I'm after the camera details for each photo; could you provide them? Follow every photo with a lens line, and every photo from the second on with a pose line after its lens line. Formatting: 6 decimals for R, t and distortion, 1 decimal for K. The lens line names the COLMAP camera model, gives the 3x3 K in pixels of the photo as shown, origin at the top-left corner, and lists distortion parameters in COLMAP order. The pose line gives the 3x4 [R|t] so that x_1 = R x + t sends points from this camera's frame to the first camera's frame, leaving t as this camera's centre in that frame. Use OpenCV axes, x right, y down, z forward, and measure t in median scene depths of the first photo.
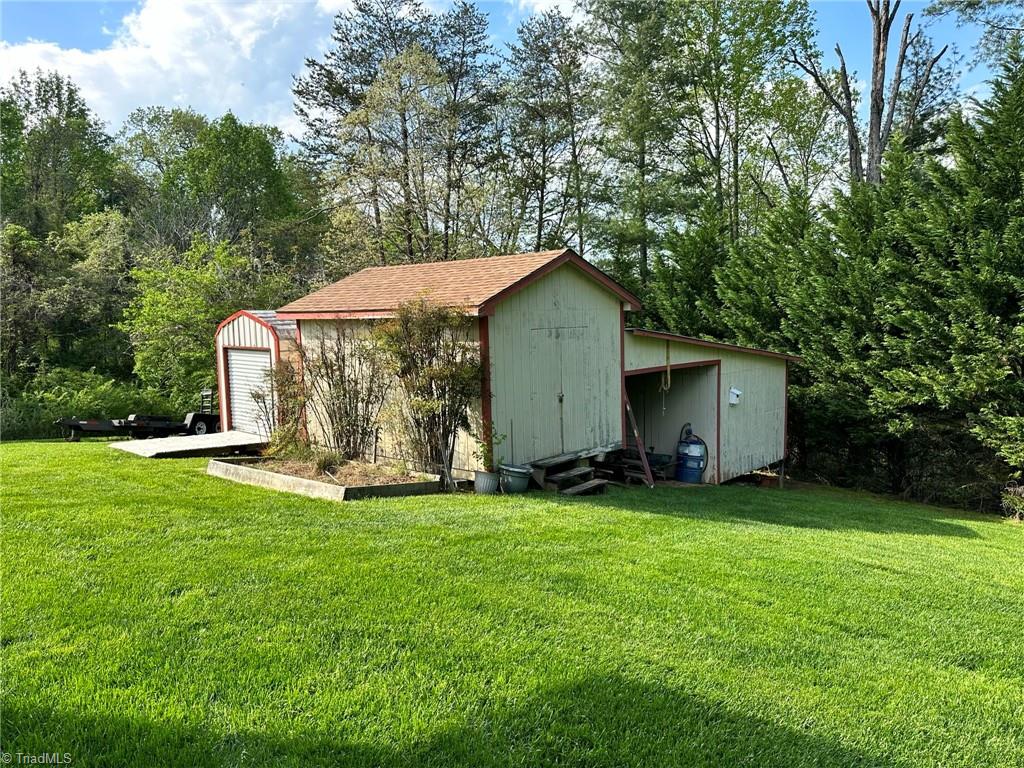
lens RADIAL K [[782.1, 0, 507.4], [0, 782.1, 384.0], [0, 0, 1]] dist [0.055192, -0.032174]
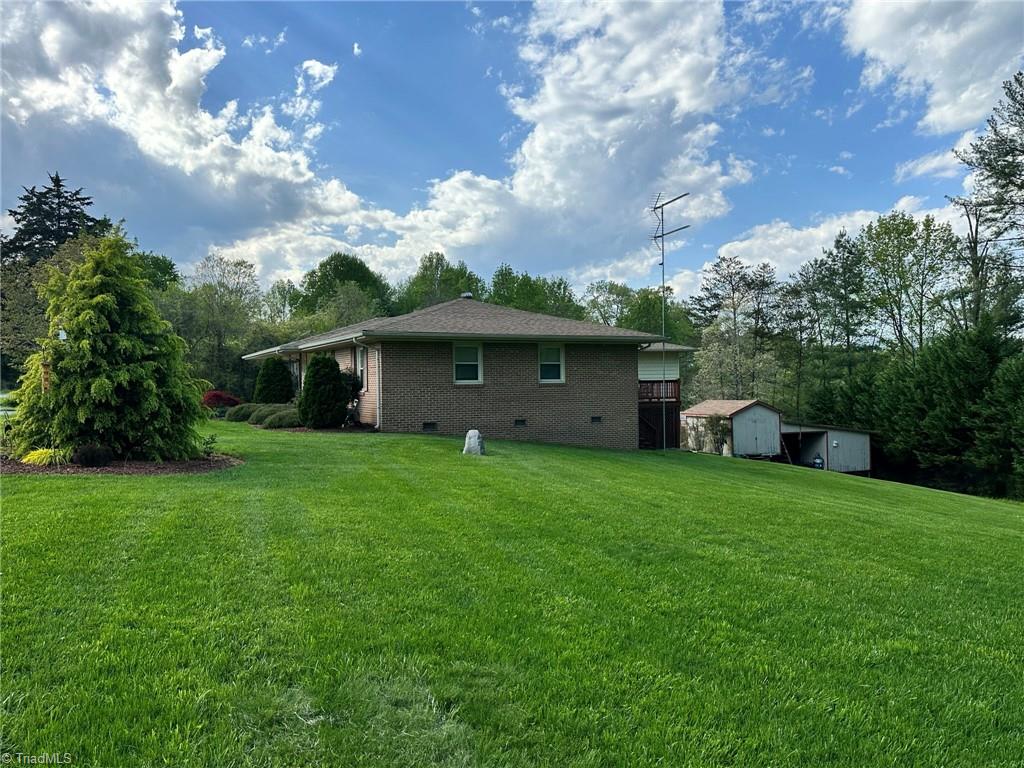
lens RADIAL K [[782.1, 0, 507.8], [0, 782.1, 383.9], [0, 0, 1]] dist [0.055192, -0.032174]
pose [[0.890452, -0.005149, -0.455048, 0.692079], [-0.042427, 0.994642, -0.094276, 0.157148], [0.453095, 0.103255, 0.885462, -2.779854]]
